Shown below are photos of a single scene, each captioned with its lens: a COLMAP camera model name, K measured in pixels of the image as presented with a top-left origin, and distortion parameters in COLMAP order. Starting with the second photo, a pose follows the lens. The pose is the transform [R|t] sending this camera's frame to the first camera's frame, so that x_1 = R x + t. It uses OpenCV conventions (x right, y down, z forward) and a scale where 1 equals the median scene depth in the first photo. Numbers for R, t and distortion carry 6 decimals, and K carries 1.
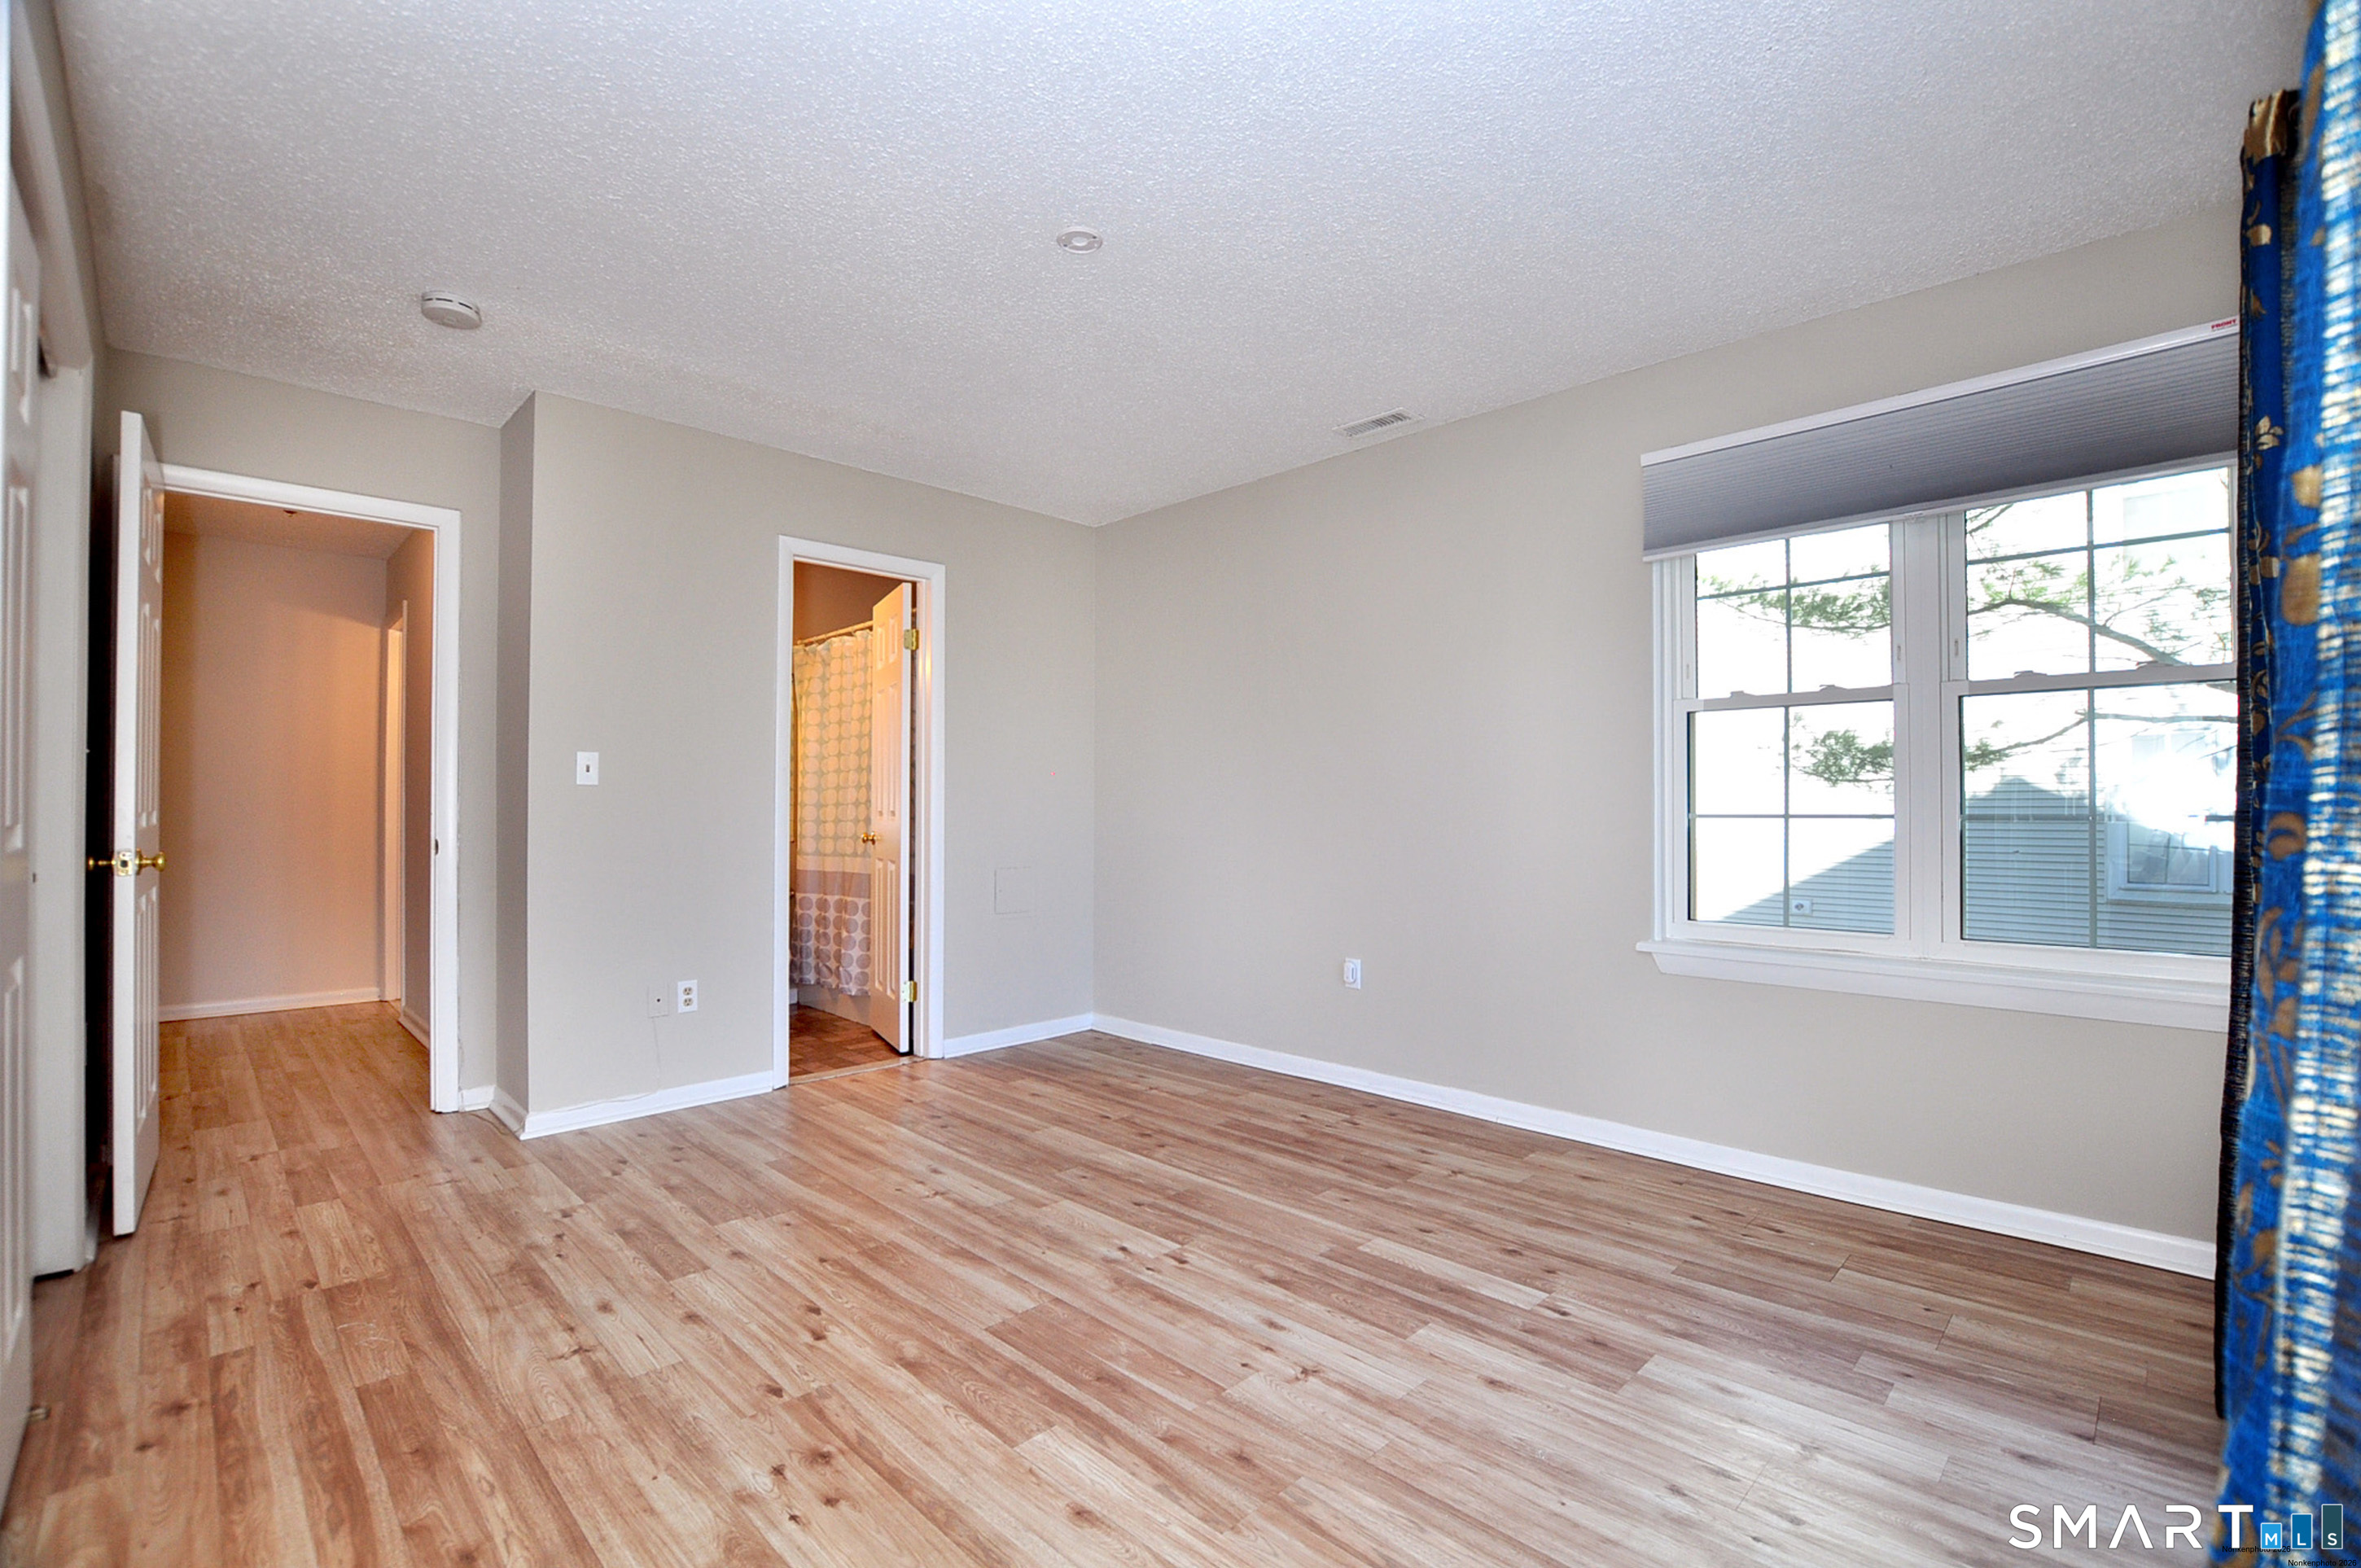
lens RADIAL K [[1037.2, 0, 1202.9], [0, 1037.2, 802.1], [0, 0, 1]] dist [-0.026630, 0.000045]
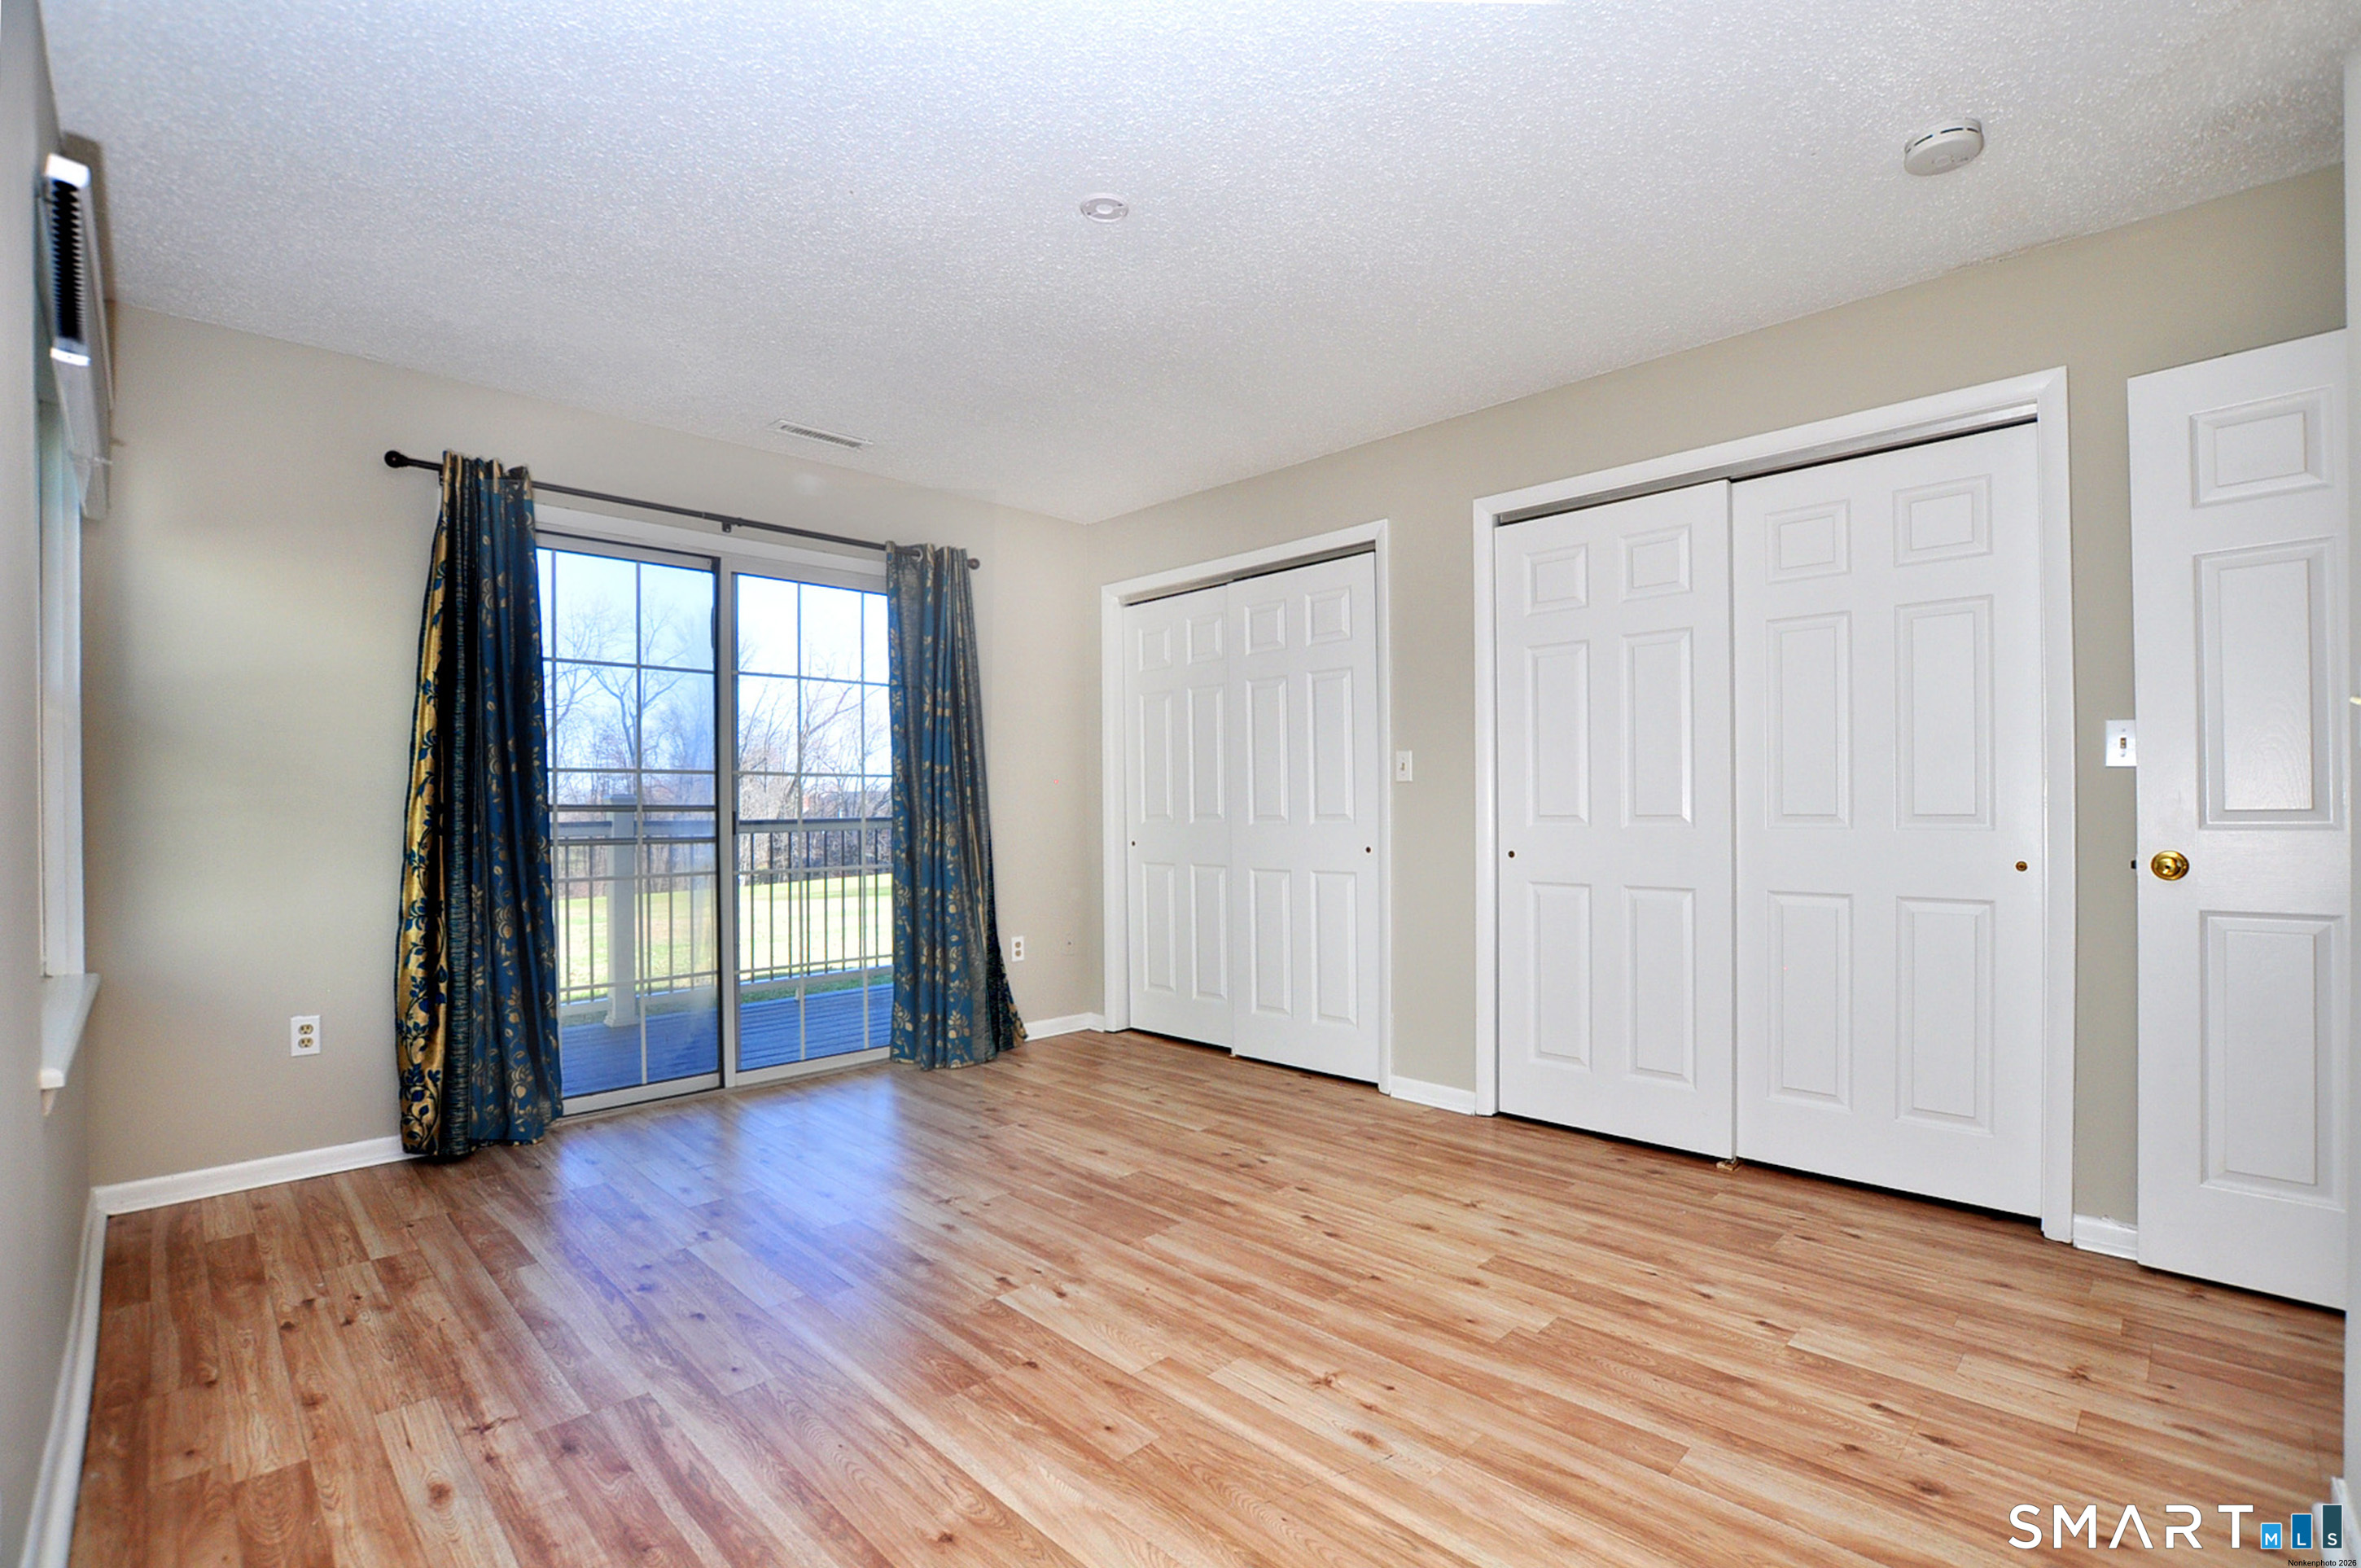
lens RADIAL K [[1037.2, 0, 1202.9], [0, 1037.2, 802.1], [0, 0, 1]] dist [-0.026630, 0.000045]
pose [[-0.999979, 0.005213, 0.003732, -0.212287], [0.005168, 0.999917, -0.011817, 0.010751], [-0.003793, -0.011798, -0.999923, 1.955167]]
